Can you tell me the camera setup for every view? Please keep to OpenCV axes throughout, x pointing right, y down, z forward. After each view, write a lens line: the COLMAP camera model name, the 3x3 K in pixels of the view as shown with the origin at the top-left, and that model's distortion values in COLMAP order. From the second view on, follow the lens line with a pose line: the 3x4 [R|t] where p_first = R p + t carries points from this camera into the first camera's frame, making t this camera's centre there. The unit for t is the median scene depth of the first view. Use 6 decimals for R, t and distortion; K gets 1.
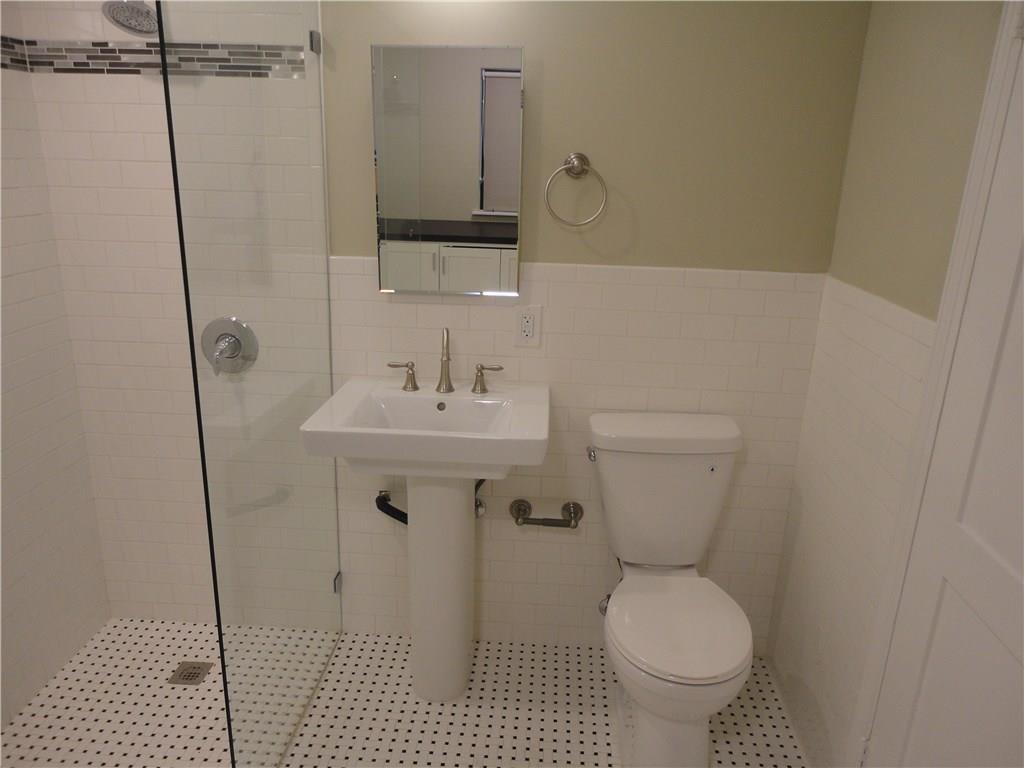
lens RADIAL K [[732.6, 0, 516.8], [0, 732.6, 373.5], [0, 0, 1]] dist [-0.026956, 0.014031]
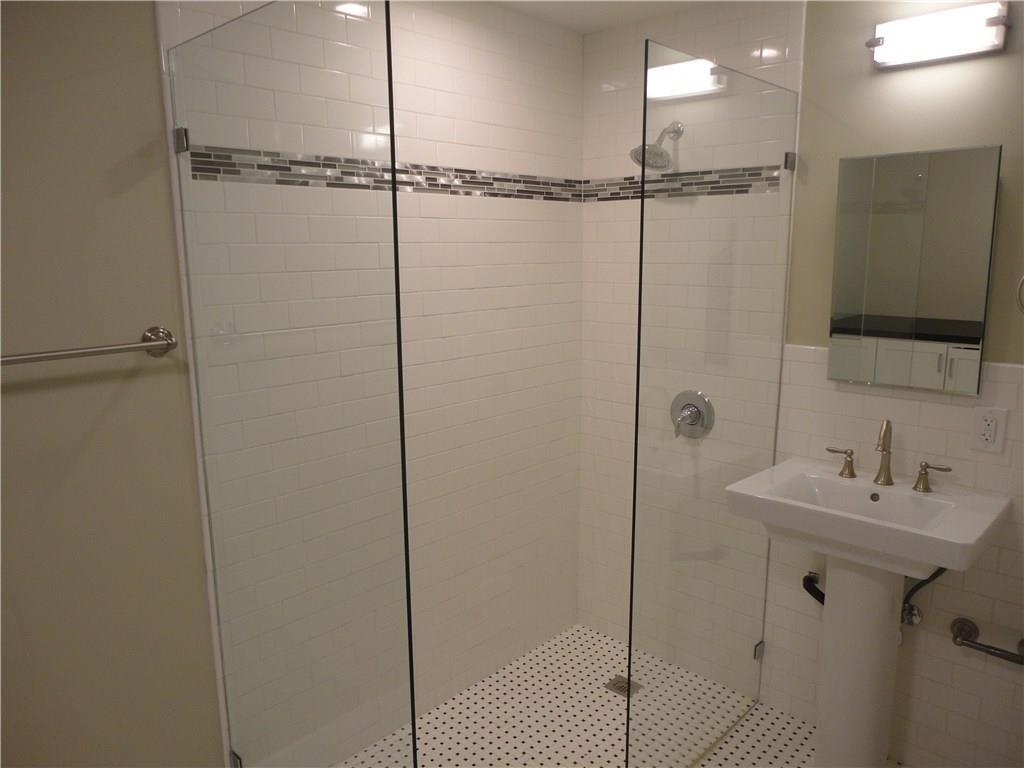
lens RADIAL K [[732.6, 0, 506.5], [0, 732.6, 373.8], [0, 0, 1]] dist [-0.026956, 0.014031]
pose [[0.759863, 0.077580, -0.645437, 0.141986], [-0.159807, 0.984679, -0.069783, 0.028445], [0.630135, 0.156171, 0.760619, -0.104118]]
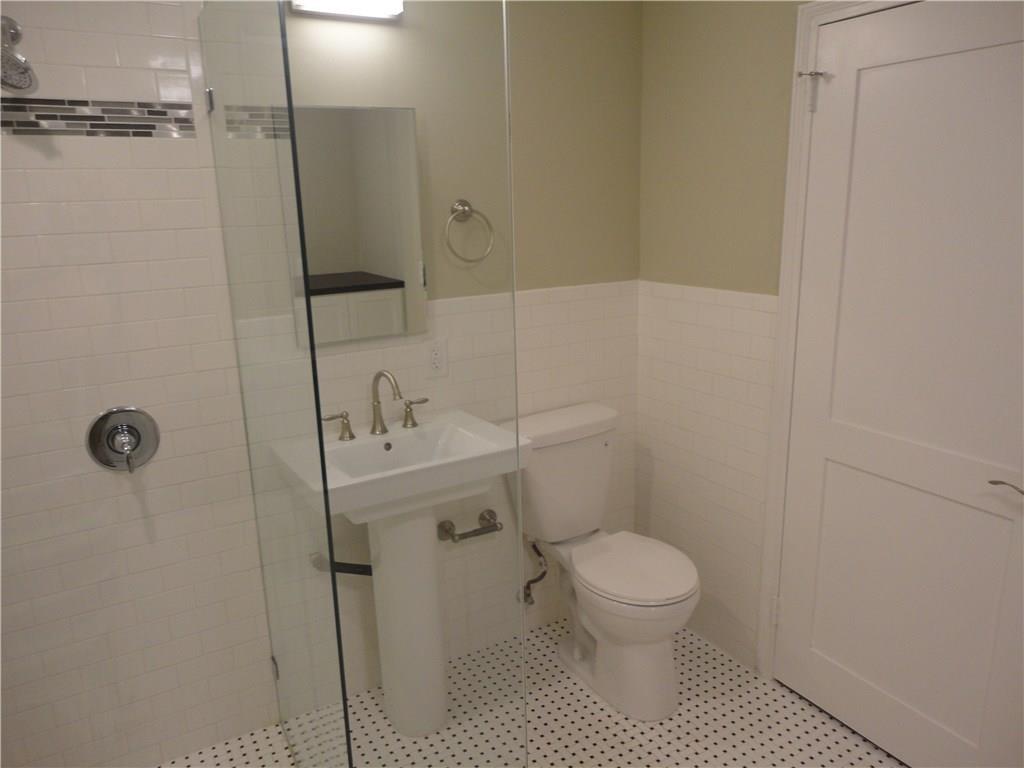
lens RADIAL K [[732.6, 0, 524.2], [0, 732.6, 370.3], [0, 0, 1]] dist [-0.026956, 0.014031]
pose [[0.829686, -0.177068, 0.529403, -0.462804], [0.209401, 0.977829, -0.001124, -0.018388], [-0.517467, 0.111790, 0.848370, 0.011465]]
